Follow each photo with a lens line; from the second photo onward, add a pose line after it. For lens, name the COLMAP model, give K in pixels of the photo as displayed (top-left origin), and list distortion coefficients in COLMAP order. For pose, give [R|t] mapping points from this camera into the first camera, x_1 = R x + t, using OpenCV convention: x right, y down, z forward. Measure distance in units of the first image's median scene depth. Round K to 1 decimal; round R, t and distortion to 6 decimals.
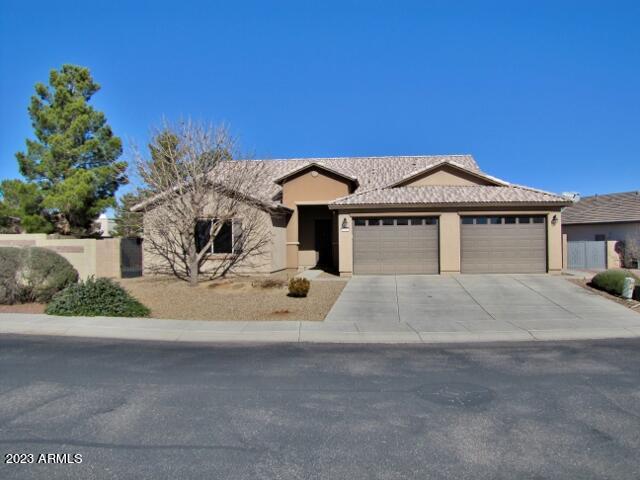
lens RADIAL K [[485.0, 0, 320.0], [0, 485.0, 240.0], [0, 0, 1]] dist [-0.101212, -0.000005]
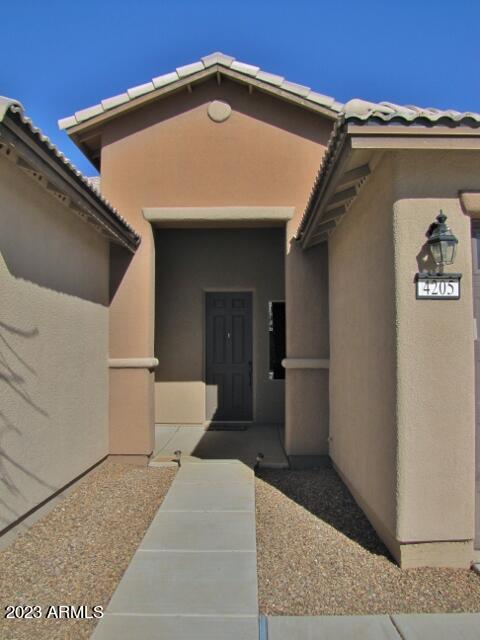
lens RADIAL K [[525.7, 0, 240.0], [0, 525.7, 320.0], [0, 0, 1]] dist [-0.187154, 0.161236]
pose [[0.994135, 0.014012, 0.107235, -0.034301], [-0.007441, 0.998083, -0.061434, 0.001046], [-0.107891, 0.060276, 0.992334, 0.846498]]
